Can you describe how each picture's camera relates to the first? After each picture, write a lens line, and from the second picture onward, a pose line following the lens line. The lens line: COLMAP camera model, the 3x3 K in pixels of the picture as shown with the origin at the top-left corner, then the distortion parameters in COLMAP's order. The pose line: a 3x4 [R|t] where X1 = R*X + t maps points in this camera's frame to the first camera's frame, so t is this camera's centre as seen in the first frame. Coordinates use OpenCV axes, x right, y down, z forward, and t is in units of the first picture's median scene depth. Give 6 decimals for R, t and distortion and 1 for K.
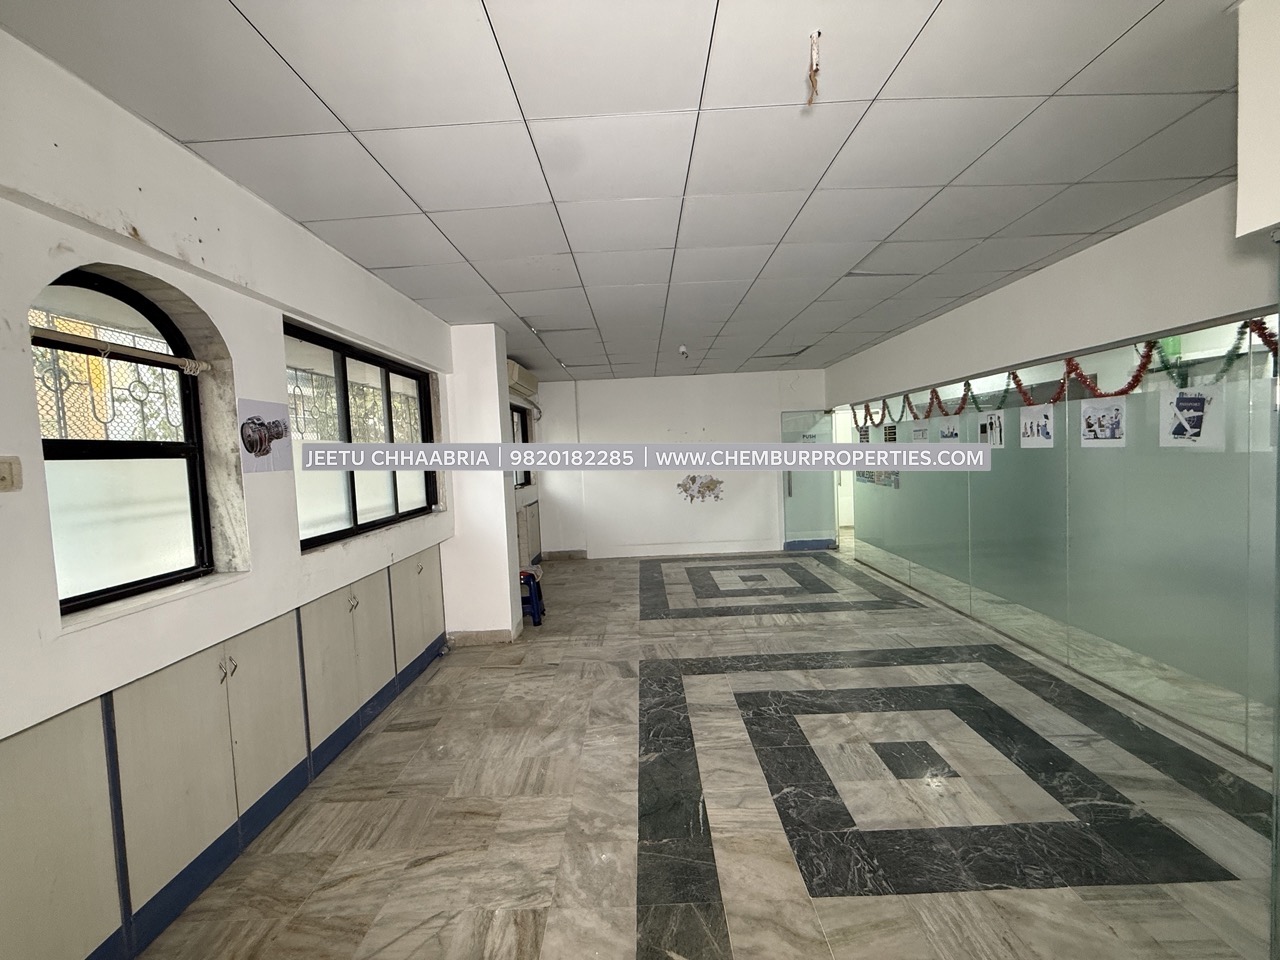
lens RADIAL K [[512.8, 0, 636.8], [0, 512.8, 478.8], [0, 0, 1]] dist [0.000504, 0.000242]
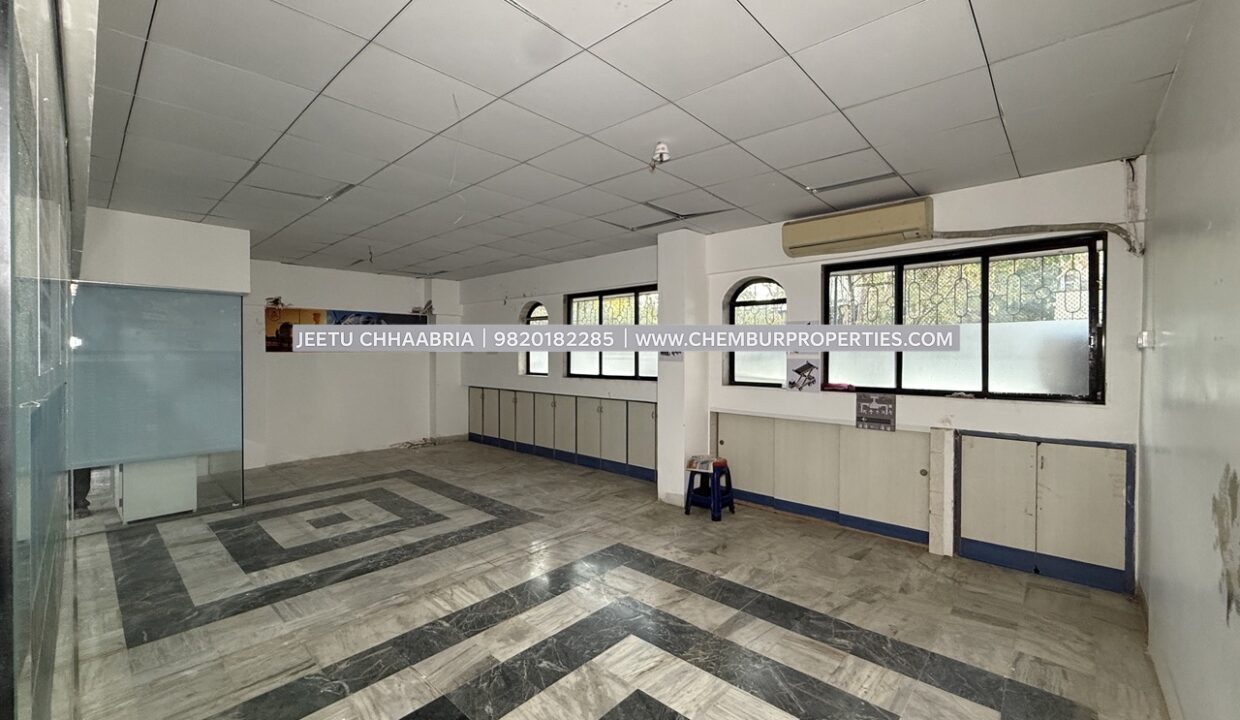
lens RADIAL K [[494.4, 0, 618.6], [0, 494.4, 359.2], [0, 0, 1]] dist [-0.000463, 0.000019]
pose [[-0.666622, 0.054603, -0.743393, 0.785451], [-0.007152, 0.996799, 0.079629, -0.116253], [0.745362, 0.058399, -0.664098, 2.014993]]
